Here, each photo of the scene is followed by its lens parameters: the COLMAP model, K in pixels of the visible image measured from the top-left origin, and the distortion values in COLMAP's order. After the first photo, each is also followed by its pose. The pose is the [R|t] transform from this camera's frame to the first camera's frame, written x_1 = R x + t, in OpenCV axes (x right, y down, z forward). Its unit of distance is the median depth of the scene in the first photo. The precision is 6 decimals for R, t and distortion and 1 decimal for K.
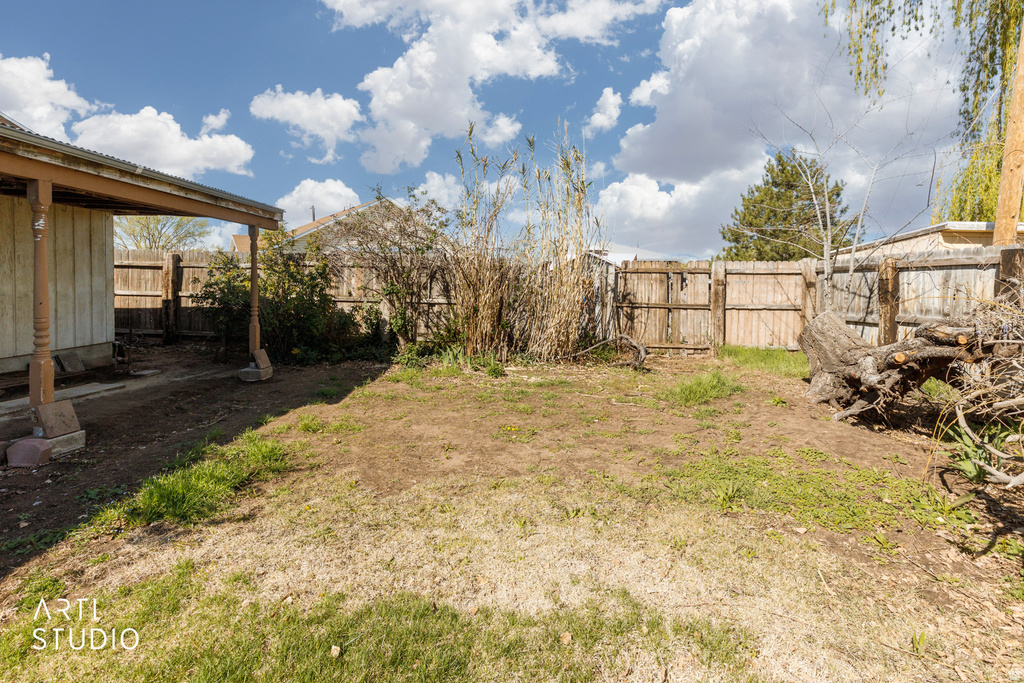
lens RADIAL K [[479.1, 0, 485.3], [0, 479.1, 286.0], [0, 0, 1]] dist [0.009039, -0.001750]
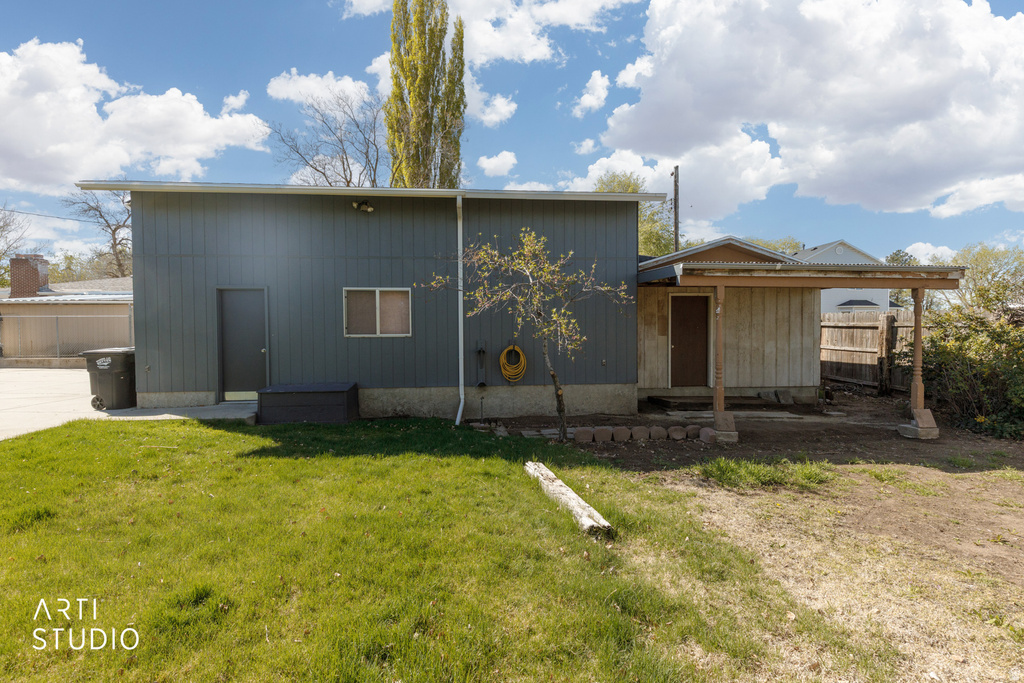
lens RADIAL K [[479.1, 0, 520.3], [0, 479.1, 345.6], [0, 0, 1]] dist [0.009039, -0.001750]
pose [[0.147367, 0.024707, -0.988773, 0.391611], [-0.009533, 0.999677, 0.023559, -0.018002], [0.989036, 0.005954, 0.147555, 0.007207]]
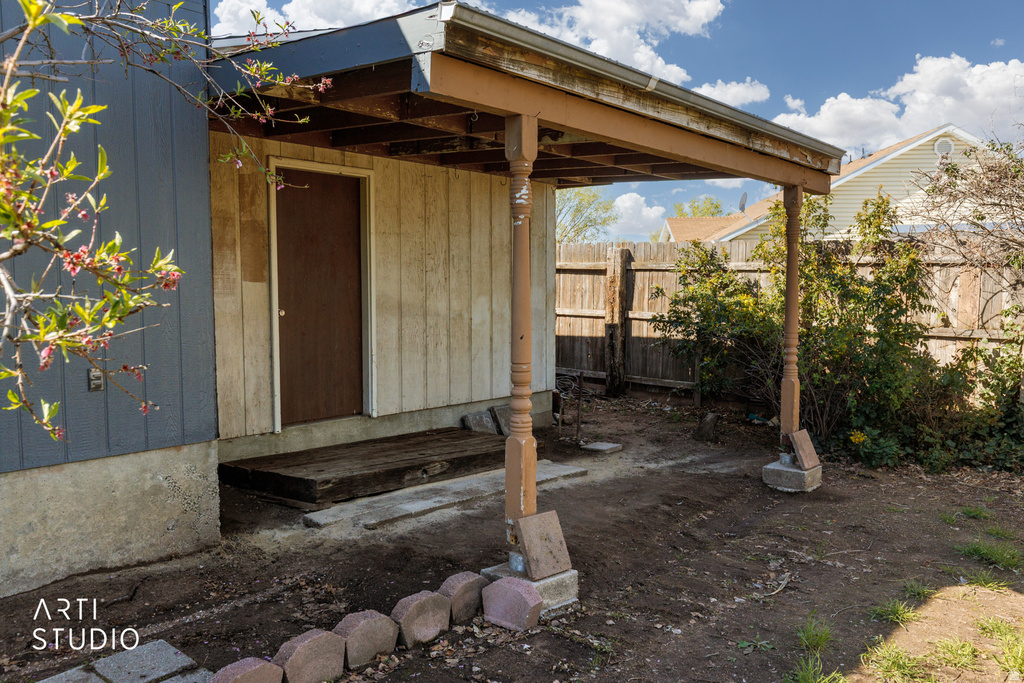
lens RADIAL K [[783.2, 0, 489.8], [0, 783.2, 335.8], [0, 0, 1]] dist [-0.027777, -0.000221]
pose [[0.790598, 0.036657, -0.611237, -0.213615], [-0.007851, 0.998731, 0.049741, -0.005810], [0.612285, -0.034527, 0.789883, 0.139761]]
